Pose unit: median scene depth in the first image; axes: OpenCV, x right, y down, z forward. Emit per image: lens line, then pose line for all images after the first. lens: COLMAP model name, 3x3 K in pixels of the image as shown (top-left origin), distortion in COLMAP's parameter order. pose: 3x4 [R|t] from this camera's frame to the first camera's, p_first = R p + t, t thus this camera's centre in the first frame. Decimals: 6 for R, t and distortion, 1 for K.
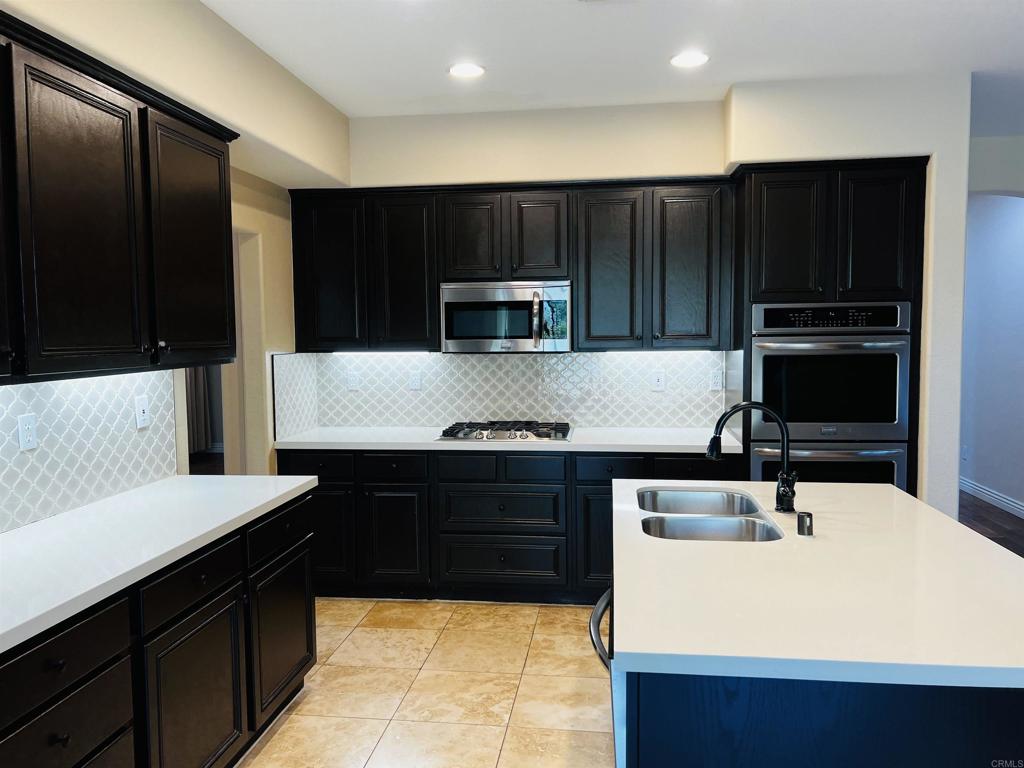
lens RADIAL K [[780.2, 0, 518.0], [0, 780.2, 377.9], [0, 0, 1]] dist [0.066673, -0.065607]
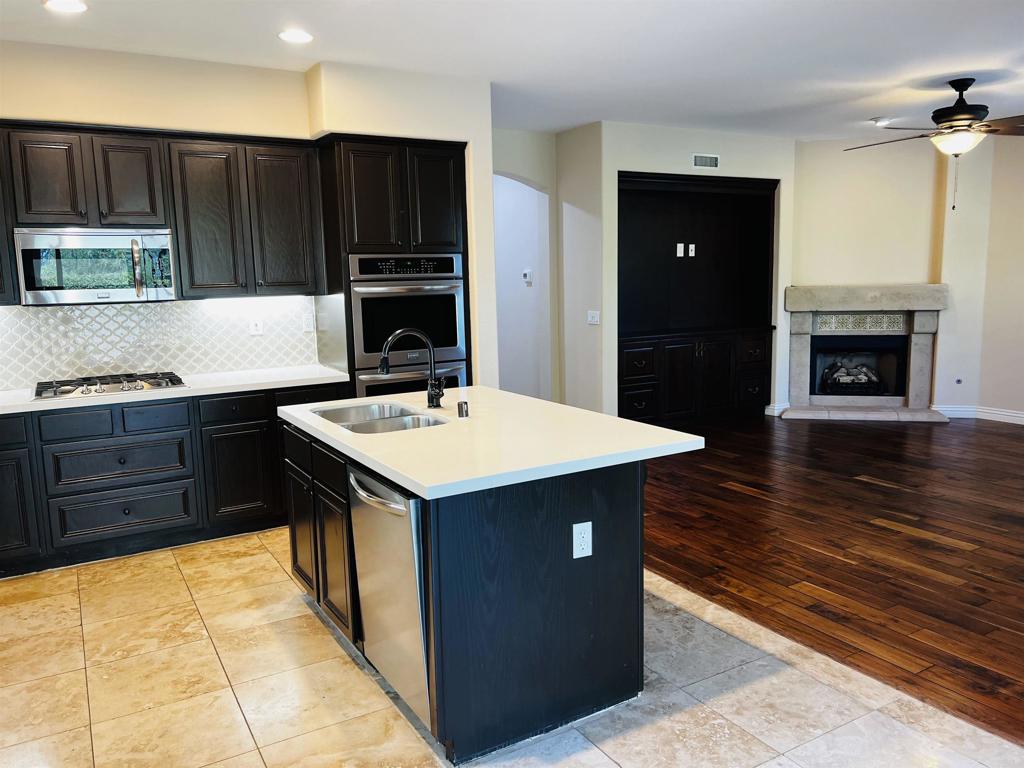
lens RADIAL K [[780.2, 0, 516.7], [0, 780.2, 382.5], [0, 0, 1]] dist [0.066673, -0.065607]
pose [[0.787599, -0.094347, 0.608923, -0.238076], [0.057991, 0.995172, 0.079187, 0.019189], [-0.613454, -0.027055, 0.789267, -0.093477]]
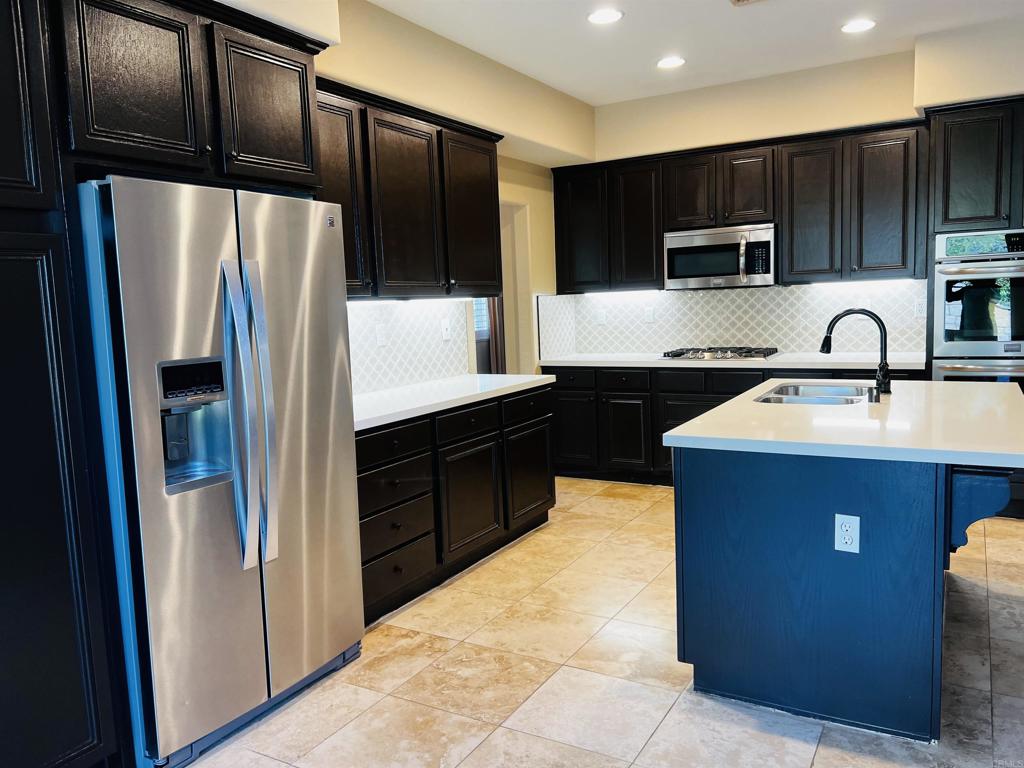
lens RADIAL K [[780.2, 0, 512.8], [0, 780.2, 389.1], [0, 0, 1]] dist [0.066673, -0.065607]
pose [[0.919927, 0.018789, -0.391639, 0.187742], [0.004853, 0.998229, 0.059290, 0.054964], [0.392060, -0.056443, 0.918207, -0.271883]]
